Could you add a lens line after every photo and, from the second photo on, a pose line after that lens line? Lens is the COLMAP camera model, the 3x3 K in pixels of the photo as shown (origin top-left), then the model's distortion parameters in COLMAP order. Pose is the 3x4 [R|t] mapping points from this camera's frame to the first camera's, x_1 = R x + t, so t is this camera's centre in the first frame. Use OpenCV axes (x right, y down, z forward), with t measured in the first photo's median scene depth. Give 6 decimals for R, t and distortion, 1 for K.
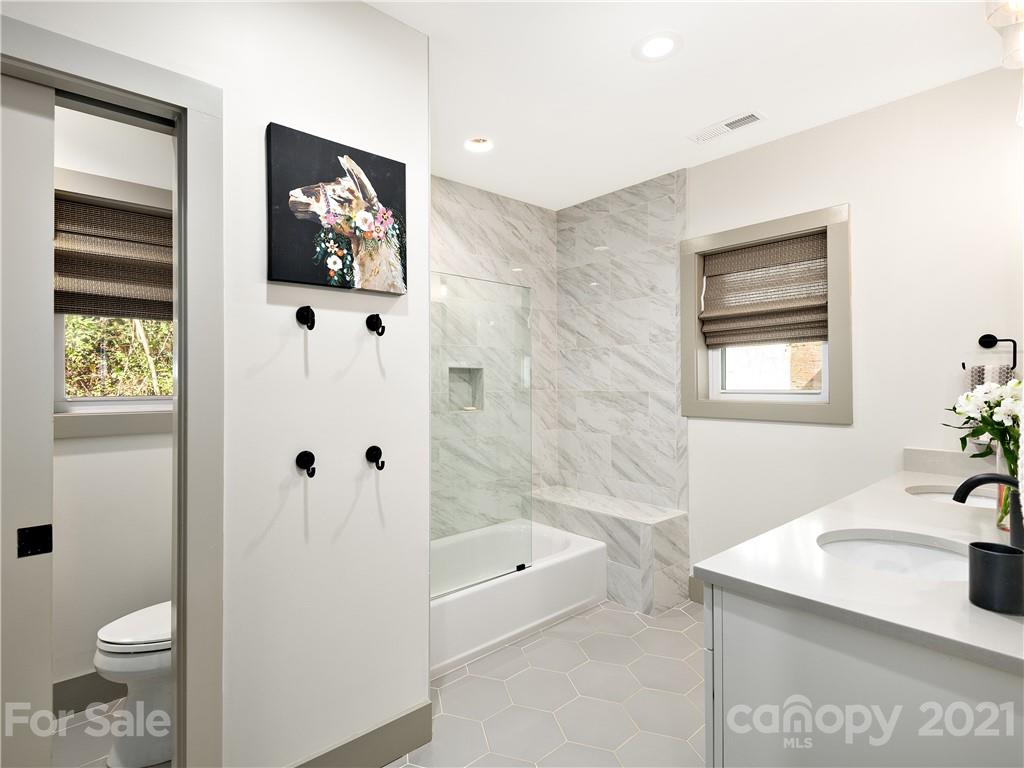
lens RADIAL K [[522.3, 0, 512.0], [0, 522.3, 385.2], [0, 0, 1]] dist [0.001052, 0.000429]
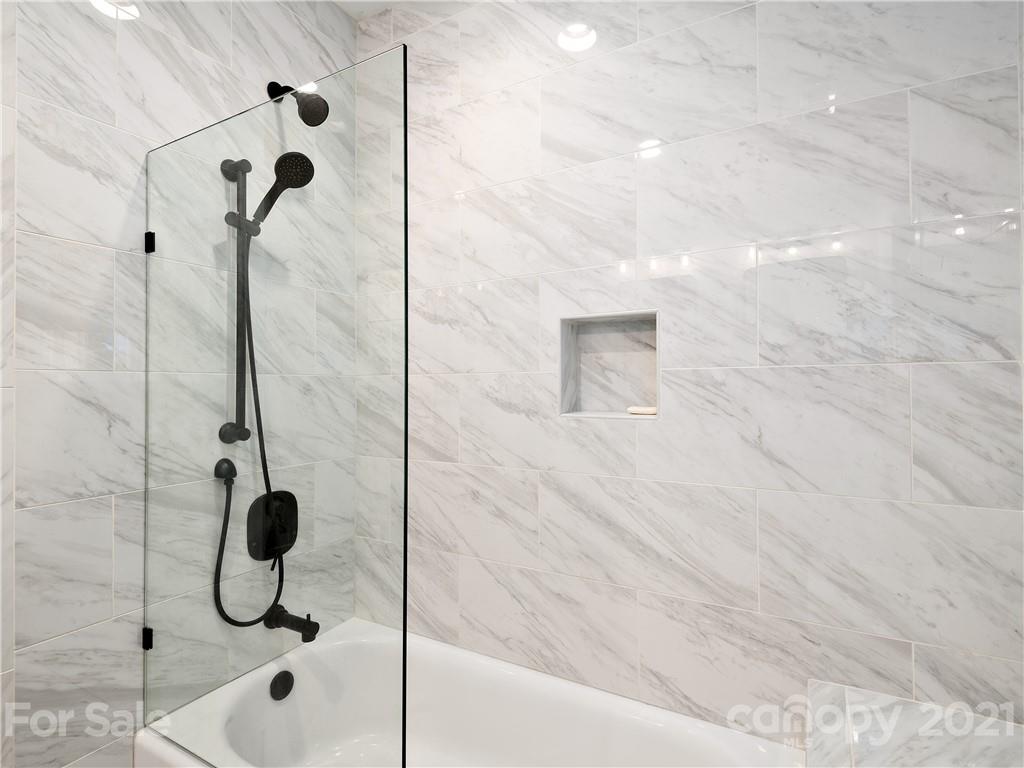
lens RADIAL K [[522.3, 0, 510.4], [0, 522.3, 382.5], [0, 0, 1]] dist [0.001052, 0.000429]
pose [[0.291904, -0.006439, -0.956426, 0.275333], [-0.003000, 0.999966, -0.007648, 0.023333], [0.956443, 0.005102, 0.291874, 0.708902]]
